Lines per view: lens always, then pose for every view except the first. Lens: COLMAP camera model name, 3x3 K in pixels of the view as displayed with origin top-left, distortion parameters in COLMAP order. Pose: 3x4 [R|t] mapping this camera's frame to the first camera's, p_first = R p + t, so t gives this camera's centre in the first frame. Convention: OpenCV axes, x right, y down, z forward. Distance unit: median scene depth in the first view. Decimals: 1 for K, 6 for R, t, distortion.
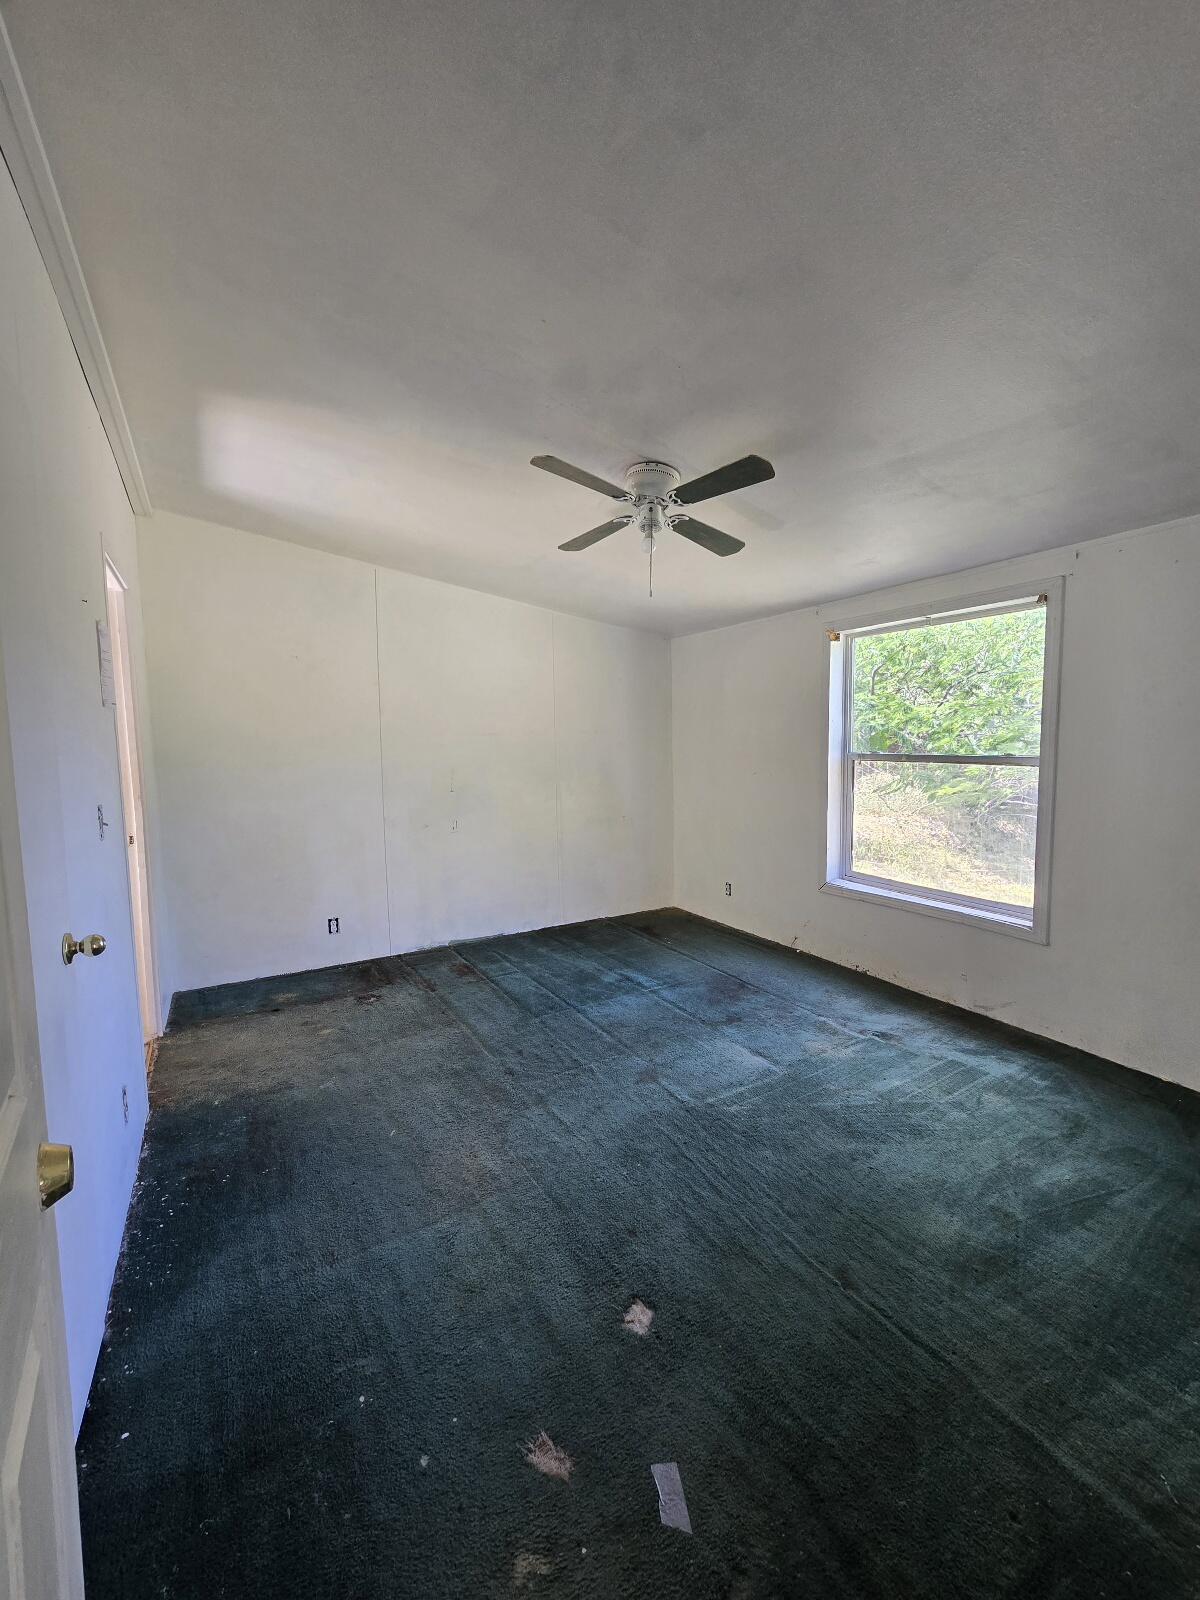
lens RADIAL K [[655.2, 0, 592.3], [0, 655.2, 795.4], [0, 0, 1]] dist [-0.002679, 0.001513]
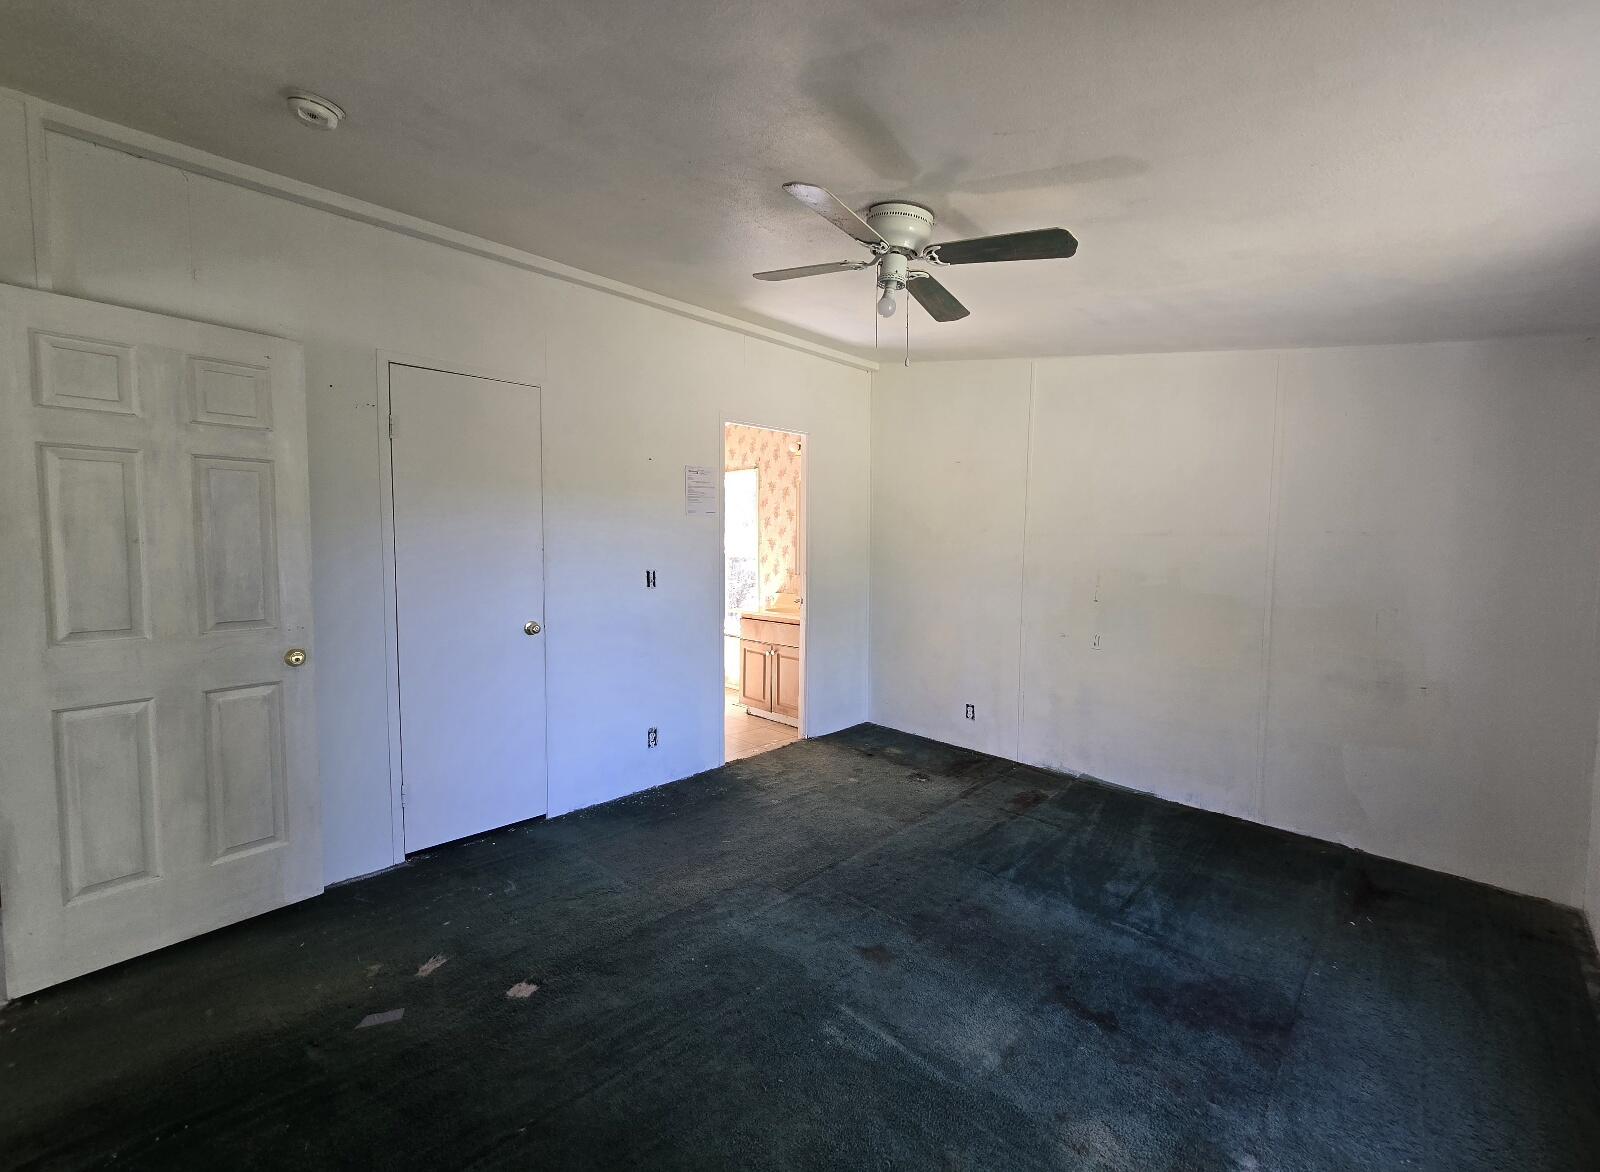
lens RADIAL K [[650.6, 0, 800.0], [0, 650.6, 586.0], [0, 0, 1]] dist [-0.009384, -0.000071]
pose [[0.271367, 0.093714, -0.957903, 0.600440], [-0.096633, 0.992872, 0.069760, -0.058732], [0.957613, 0.073635, 0.278489, 0.487448]]
